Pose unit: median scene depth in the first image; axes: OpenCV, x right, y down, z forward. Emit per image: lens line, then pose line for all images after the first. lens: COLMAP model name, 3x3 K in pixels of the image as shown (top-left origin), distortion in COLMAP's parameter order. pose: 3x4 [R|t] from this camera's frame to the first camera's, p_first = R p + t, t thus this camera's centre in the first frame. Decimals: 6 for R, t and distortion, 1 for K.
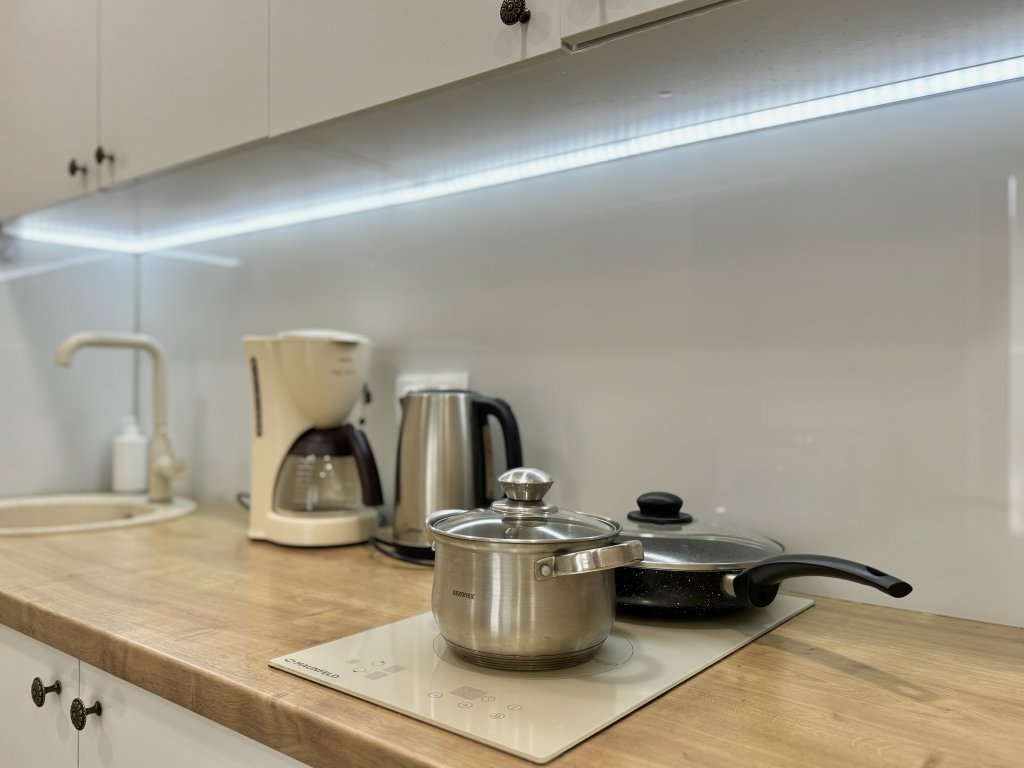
lens RADIAL K [[816.6, 0, 521.2], [0, 816.6, 380.2], [0, 0, 1]] dist [0.008665, -0.015831]
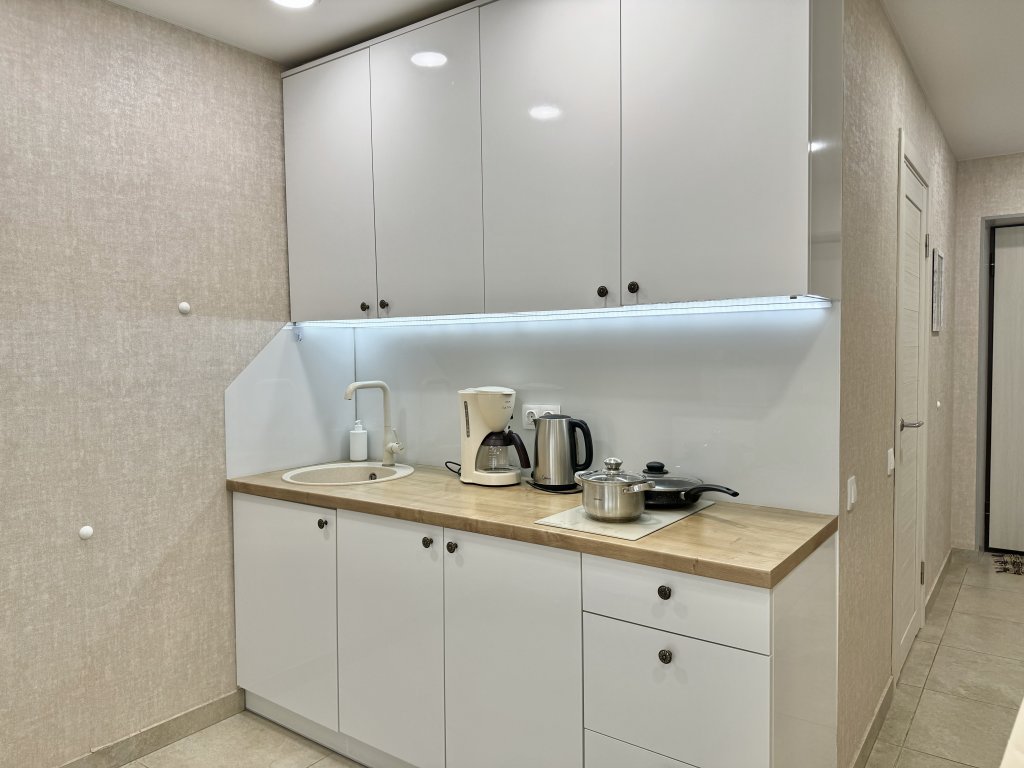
lens RADIAL K [[722.5, 0, 505.1], [0, 722.5, 385.6], [0, 0, 1]] dist [0.045401, -0.053515]
pose [[0.999677, -0.022100, 0.012563, -0.337704], [0.021224, 0.997590, 0.066053, -0.272150], [-0.013993, -0.065765, 0.997737, -1.297235]]
